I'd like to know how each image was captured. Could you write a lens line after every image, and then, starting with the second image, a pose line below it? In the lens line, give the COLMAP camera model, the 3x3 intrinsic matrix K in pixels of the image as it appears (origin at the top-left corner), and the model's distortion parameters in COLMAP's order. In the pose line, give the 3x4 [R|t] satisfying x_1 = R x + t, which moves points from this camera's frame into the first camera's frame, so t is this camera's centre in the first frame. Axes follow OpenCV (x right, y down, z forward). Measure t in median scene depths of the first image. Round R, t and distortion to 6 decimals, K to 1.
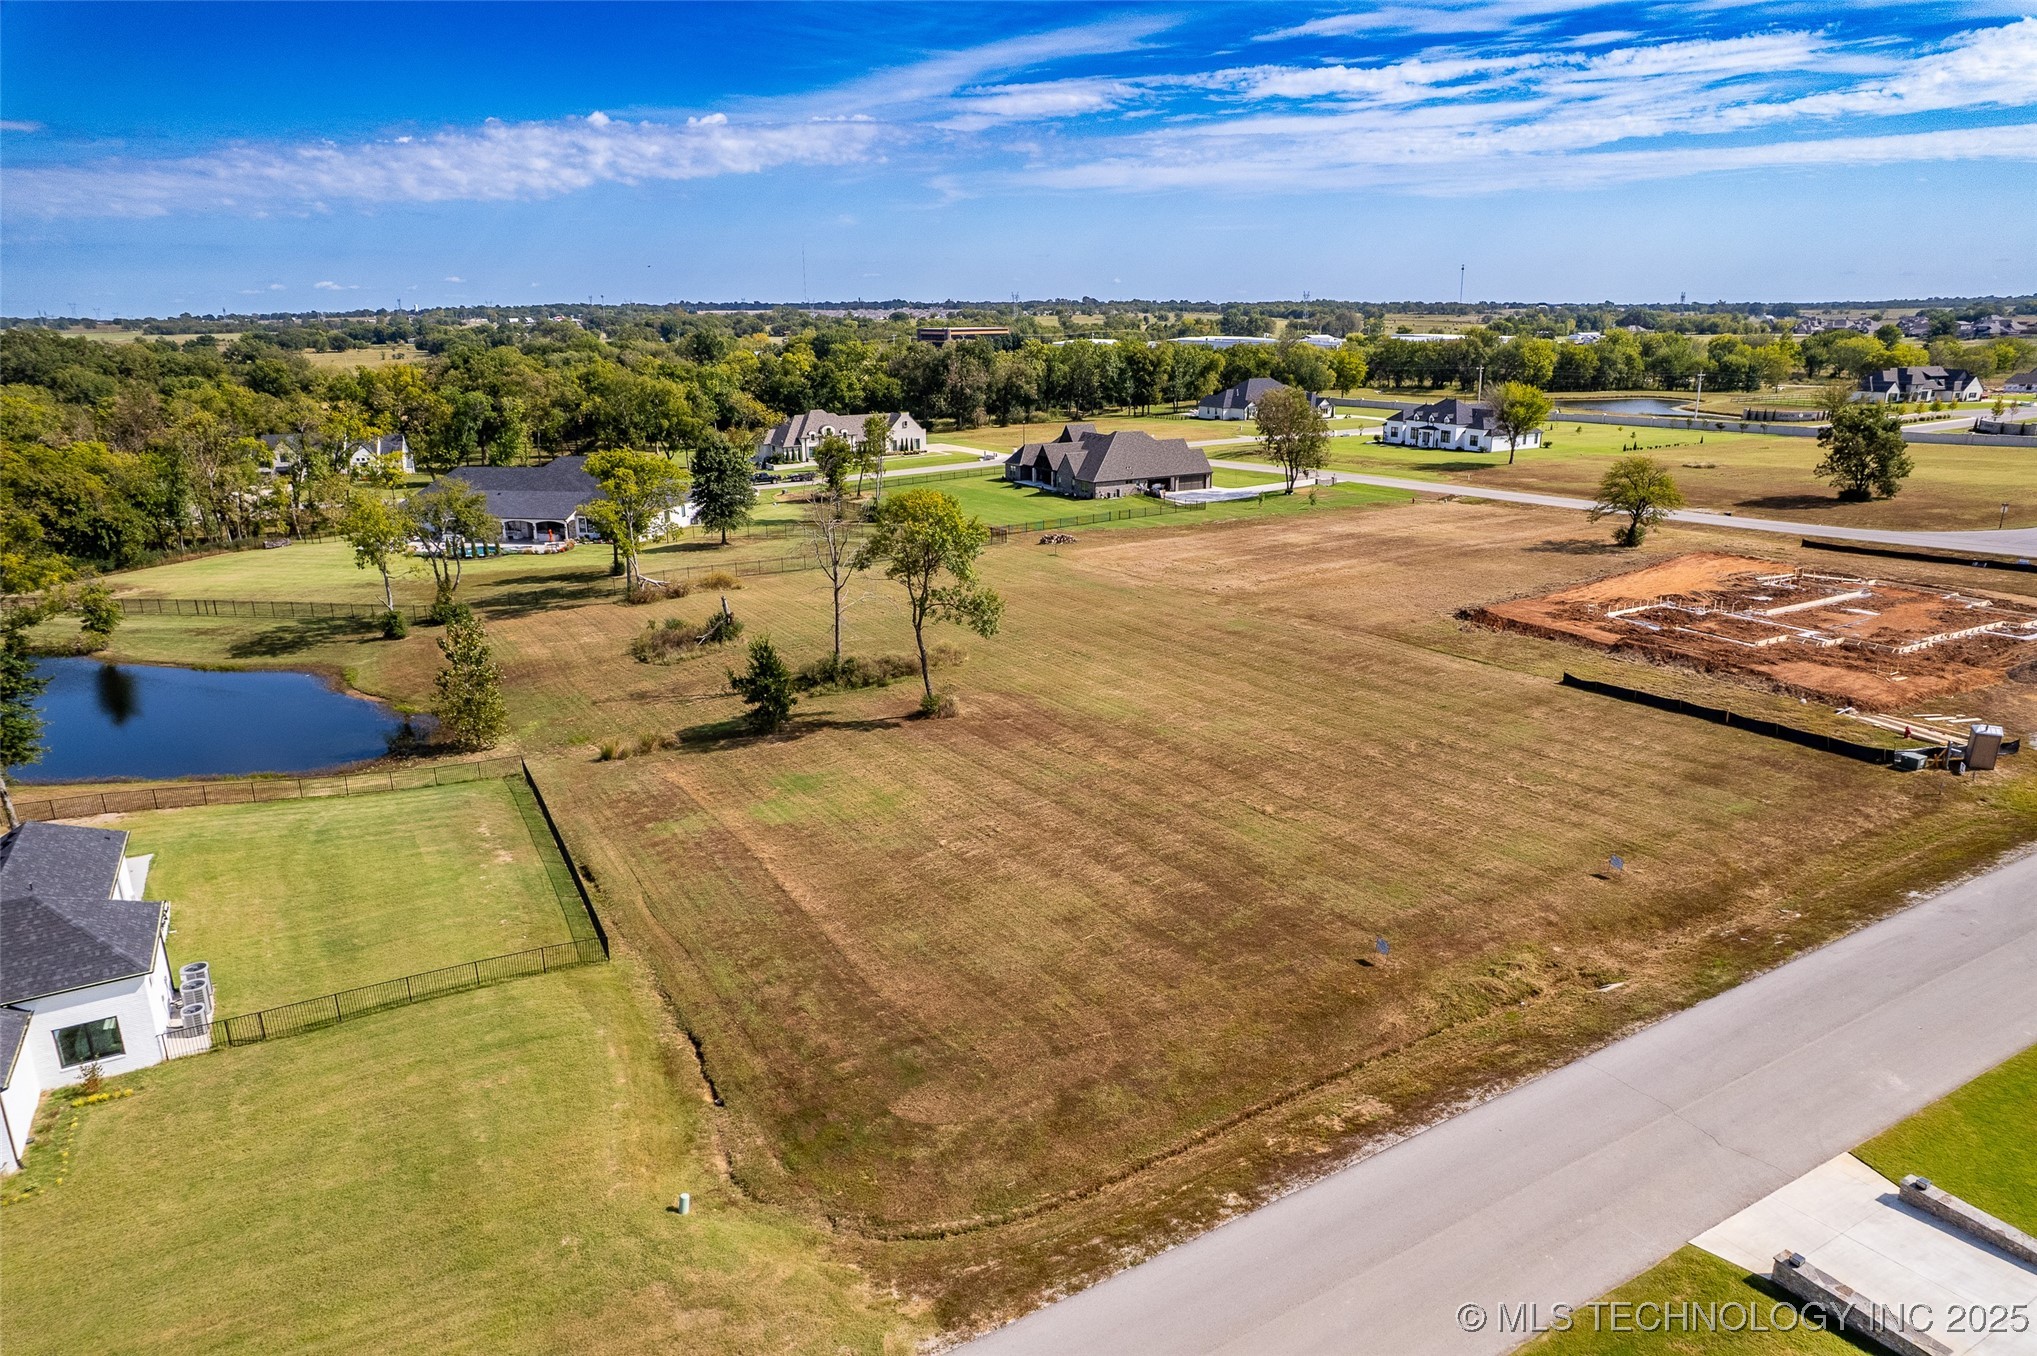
lens RADIAL K [[1304.6, 0, 1028.8], [0, 1304.6, 685.9], [0, 0, 1]] dist [-0.073850, 0.067634]
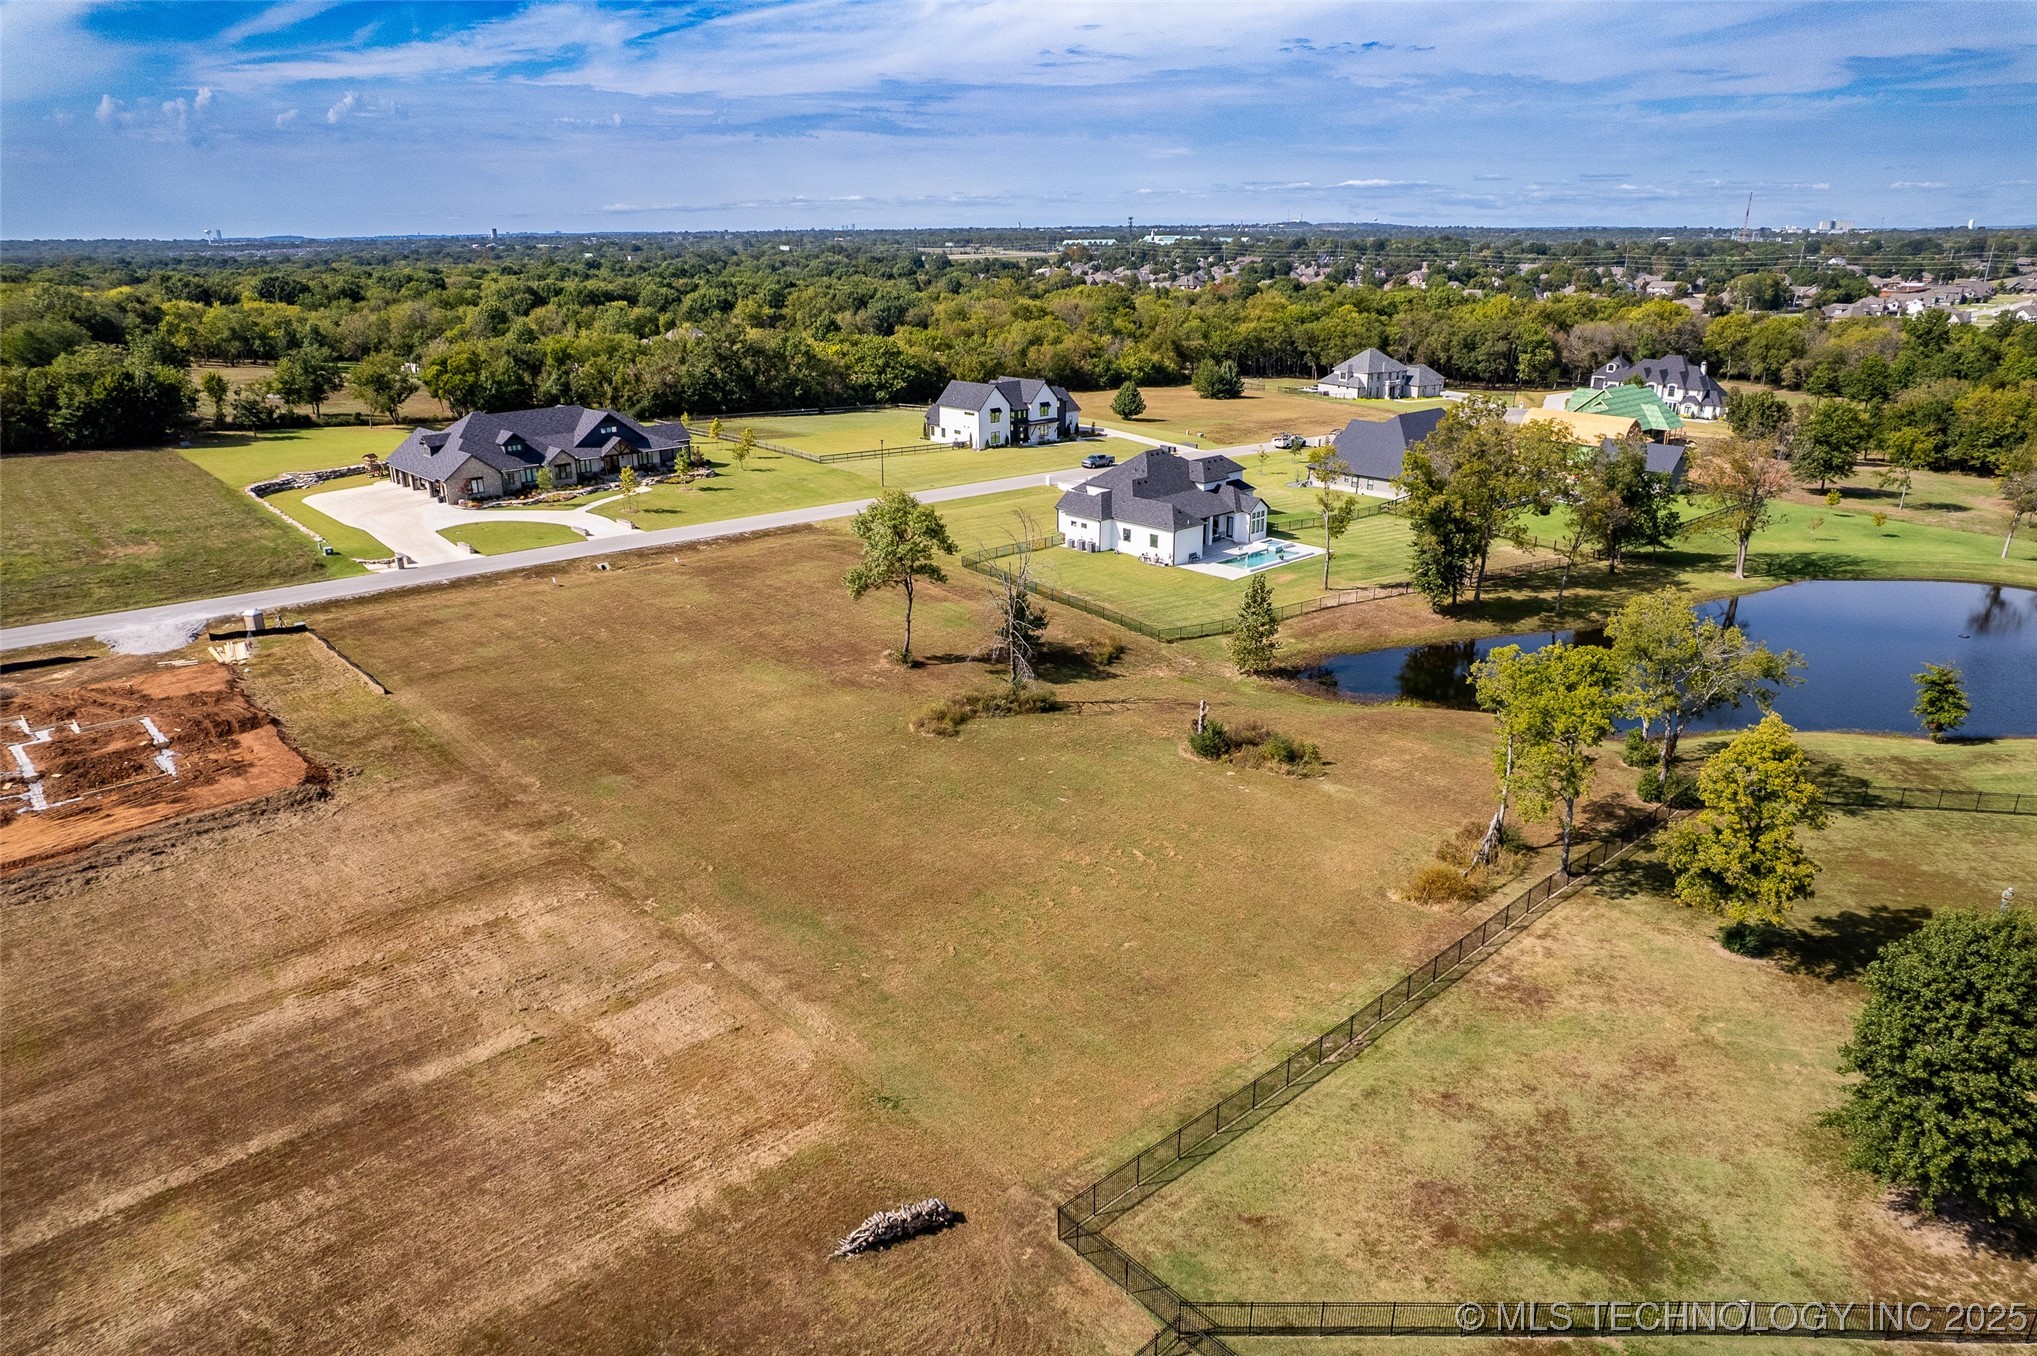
lens RADIAL K [[1304.6, 0, 1028.8], [0, 1304.6, 685.9], [0, 0, 1]] dist [-0.073850, 0.067634]
pose [[-0.973744, 0.092147, -0.208162, 0.094978], [-0.047210, 0.812790, 0.580641, -0.861810], [0.222696, 0.575223, -0.787099, 2.442163]]
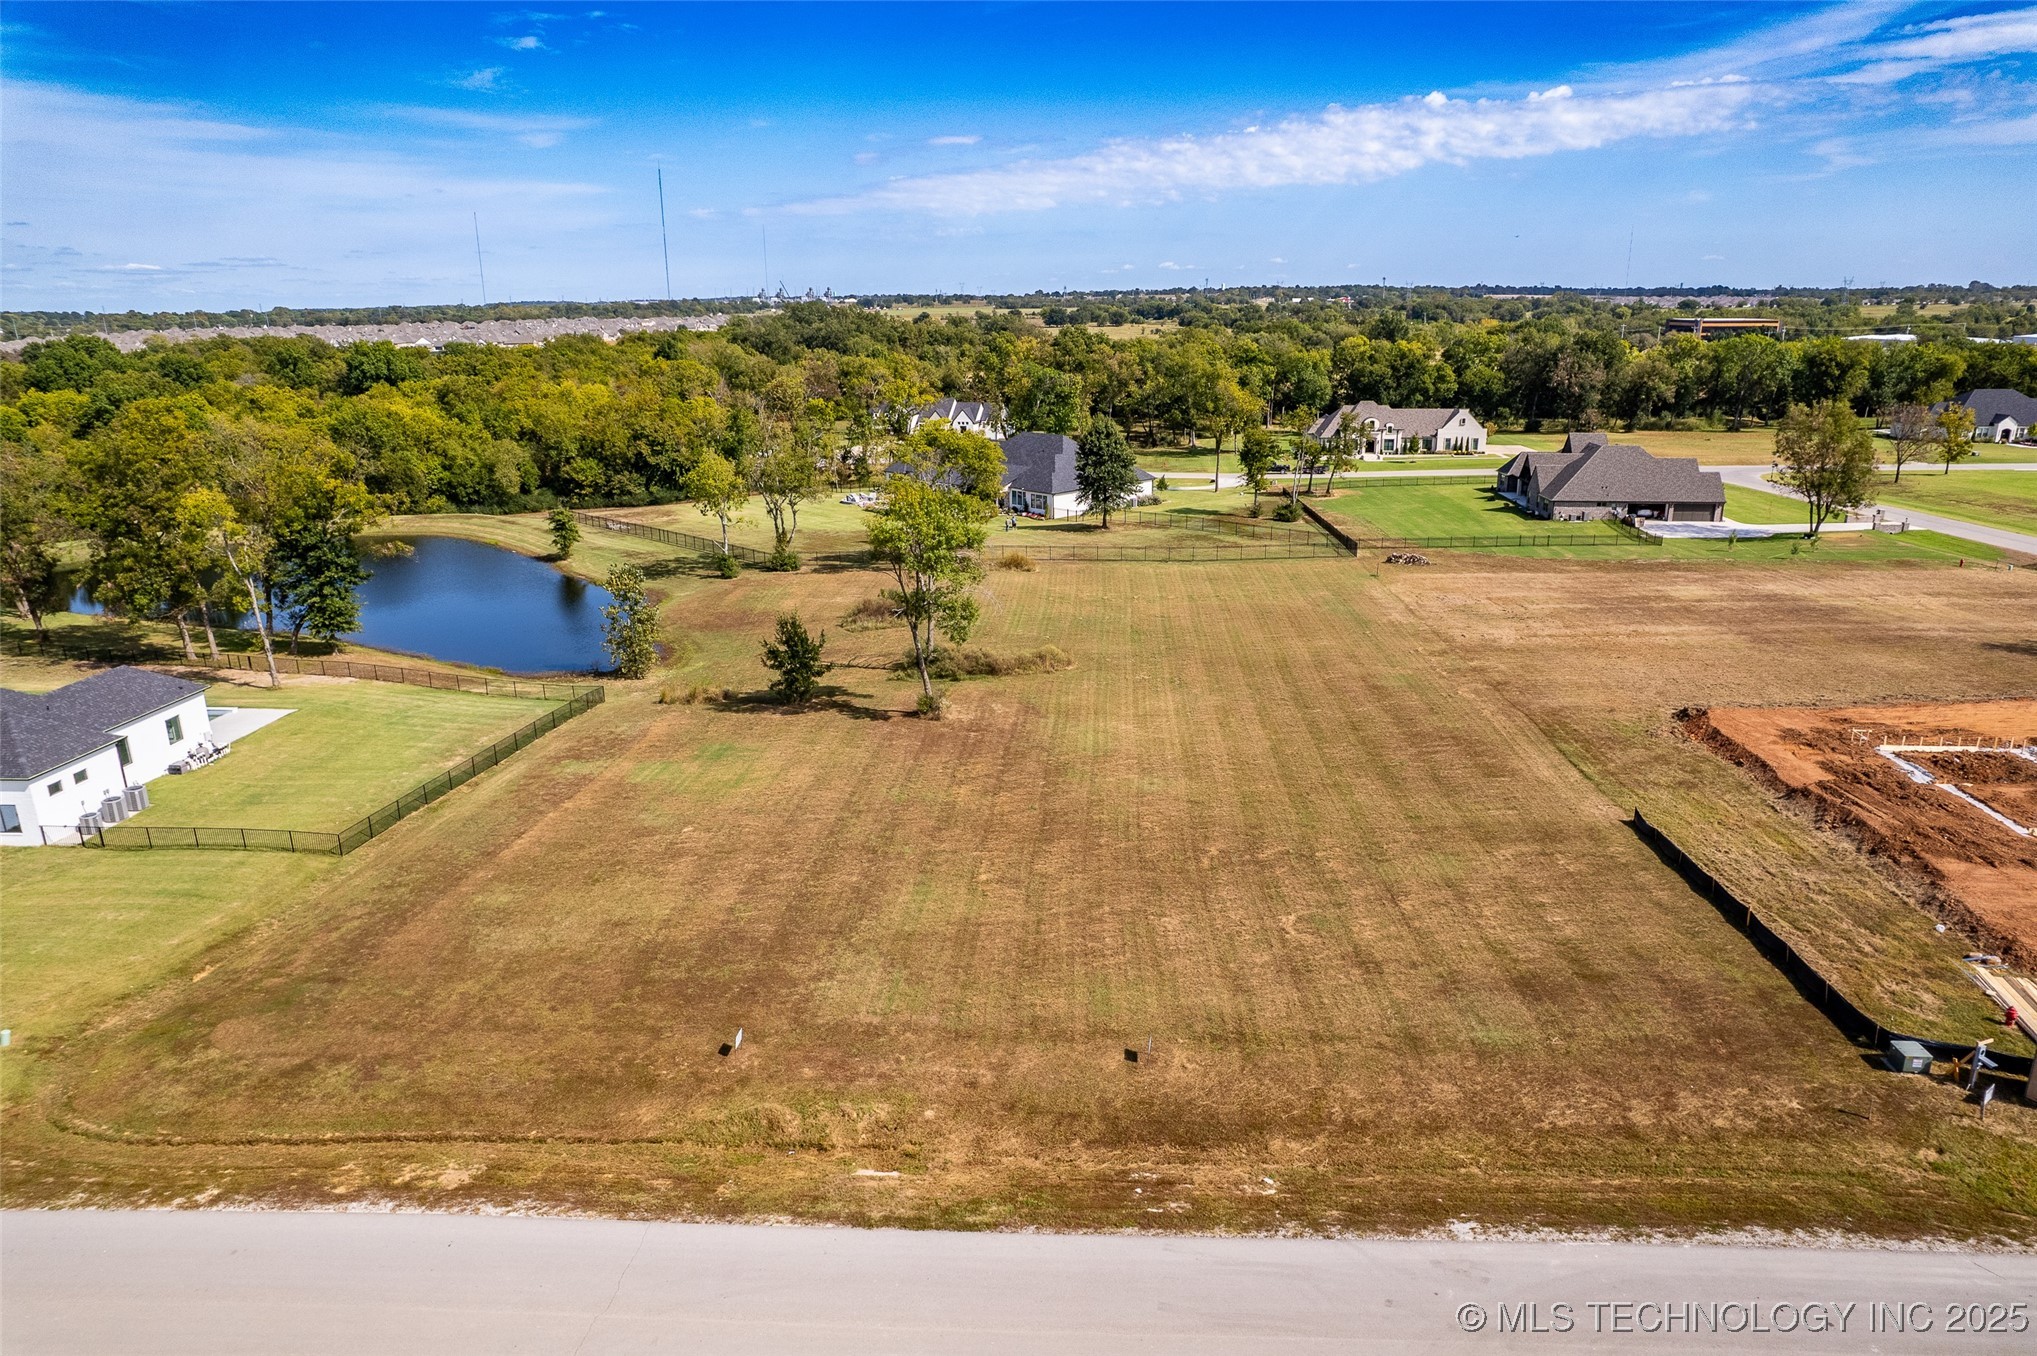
lens RADIAL K [[1304.6, 0, 1028.8], [0, 1304.6, 685.9], [0, 0, 1]] dist [-0.073850, 0.067634]
pose [[0.832968, 0.161247, -0.529304, 0.592585], [-0.154195, 0.986347, 0.057822, -0.079526], [0.531401, 0.033452, 0.846459, 0.242374]]
